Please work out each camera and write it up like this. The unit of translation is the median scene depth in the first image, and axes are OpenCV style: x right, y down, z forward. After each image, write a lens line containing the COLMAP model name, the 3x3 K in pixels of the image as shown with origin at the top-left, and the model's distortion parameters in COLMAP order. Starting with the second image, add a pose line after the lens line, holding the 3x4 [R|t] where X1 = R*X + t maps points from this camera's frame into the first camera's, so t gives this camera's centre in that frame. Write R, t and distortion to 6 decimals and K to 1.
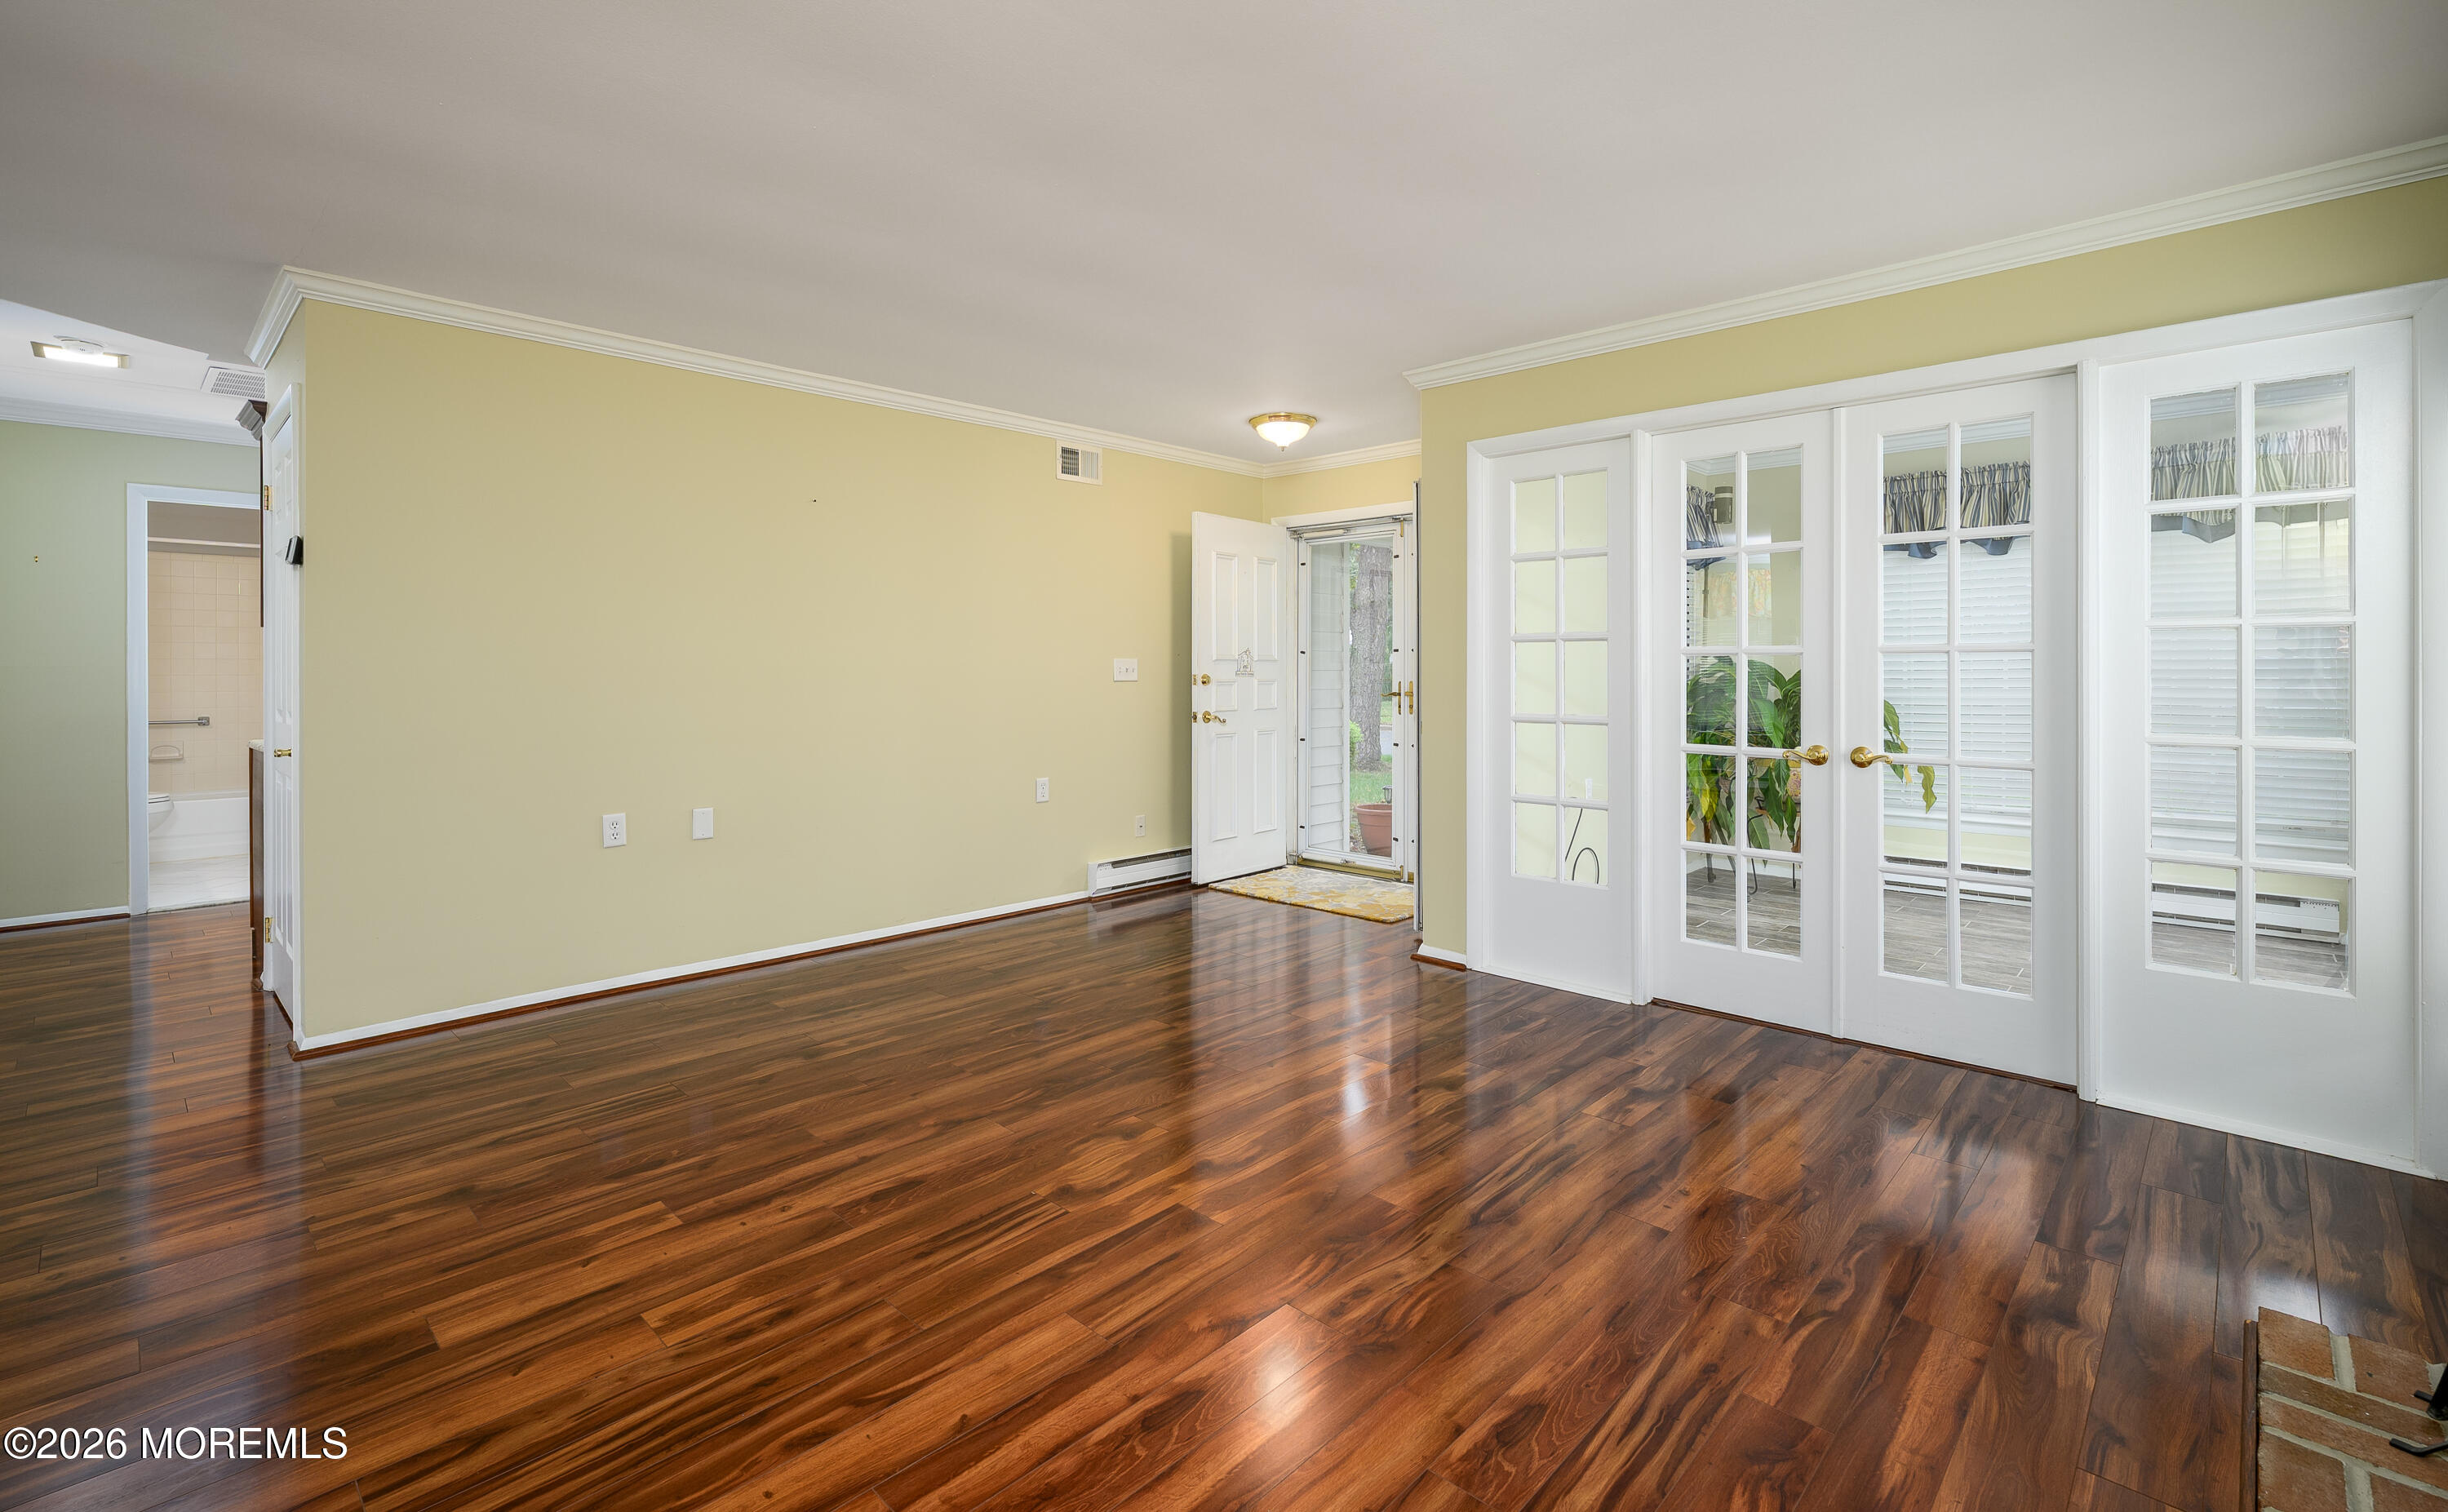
lens RADIAL K [[1075.5, 0, 1236.9], [0, 1075.5, 674.7], [0, 0, 1]] dist [0.000630, 0.000037]
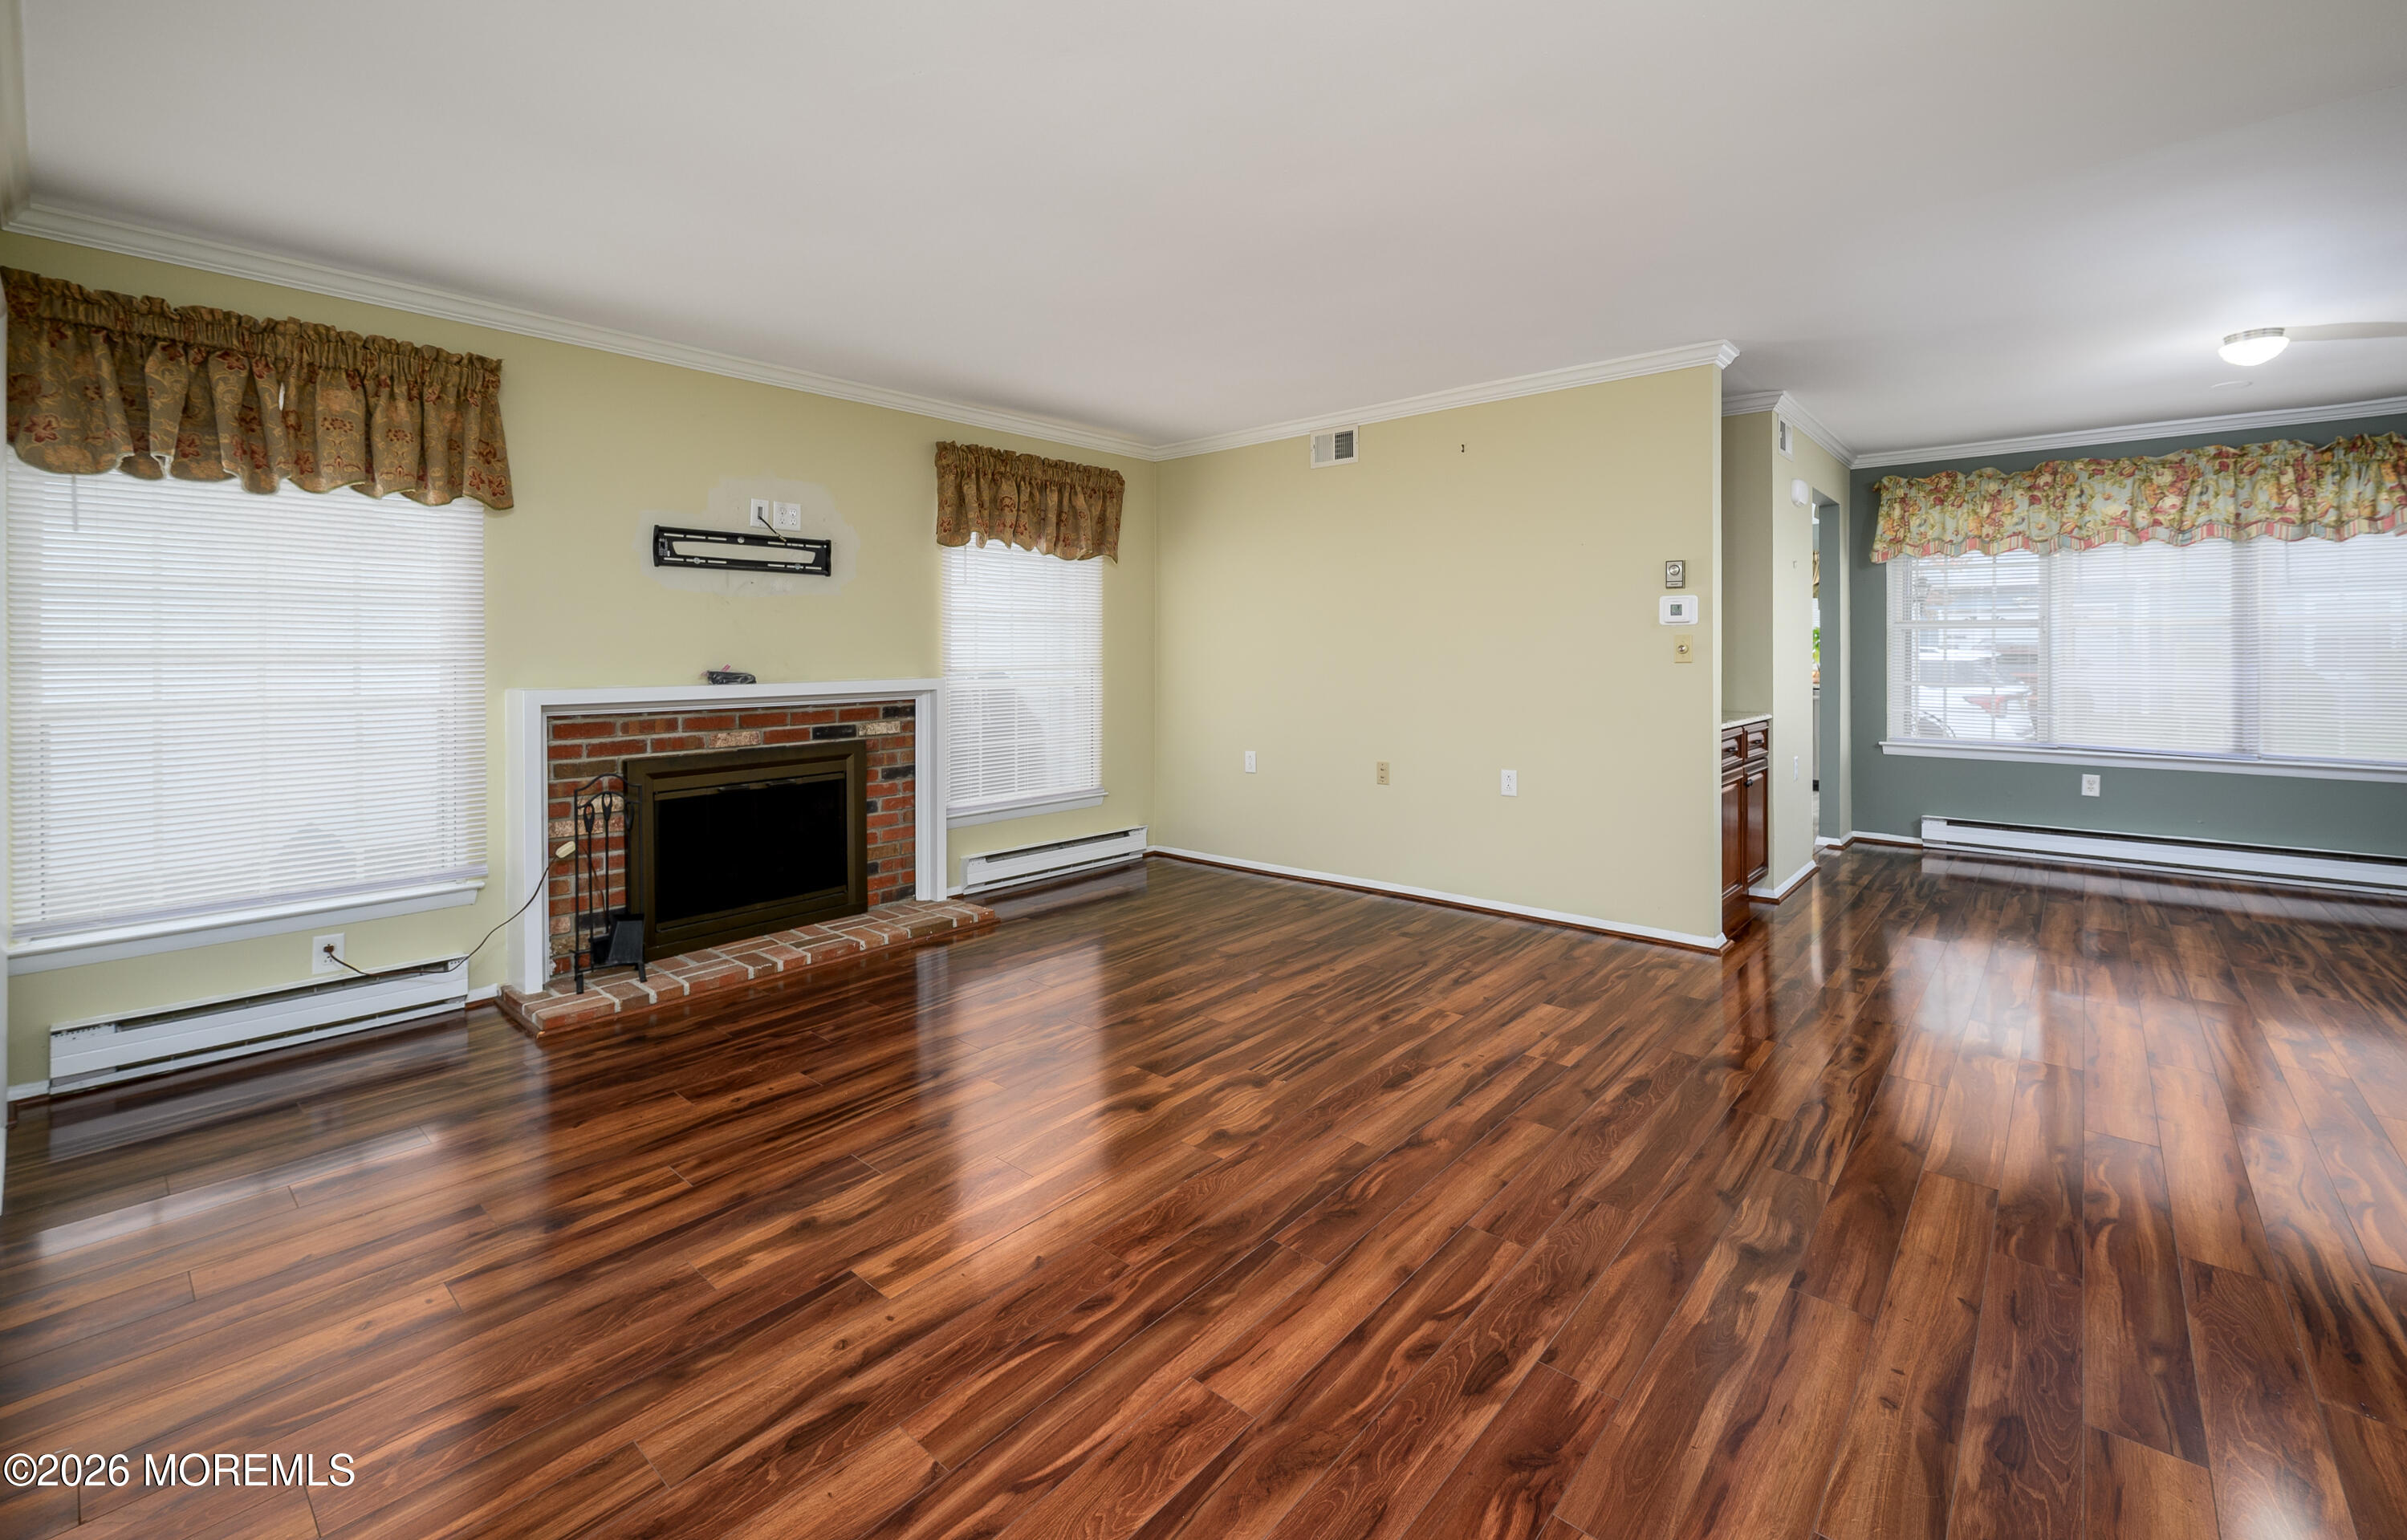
lens RADIAL K [[1005.9, 0, 1236.9], [0, 1005.9, 653.0], [0, 0, 1]] dist [0.000335, 0.000156]
pose [[-0.998607, 0.004806, -0.052537, -0.076786], [0.004409, 0.999961, 0.007674, -0.014625], [0.052572, 0.007431, -0.998589, 2.114333]]
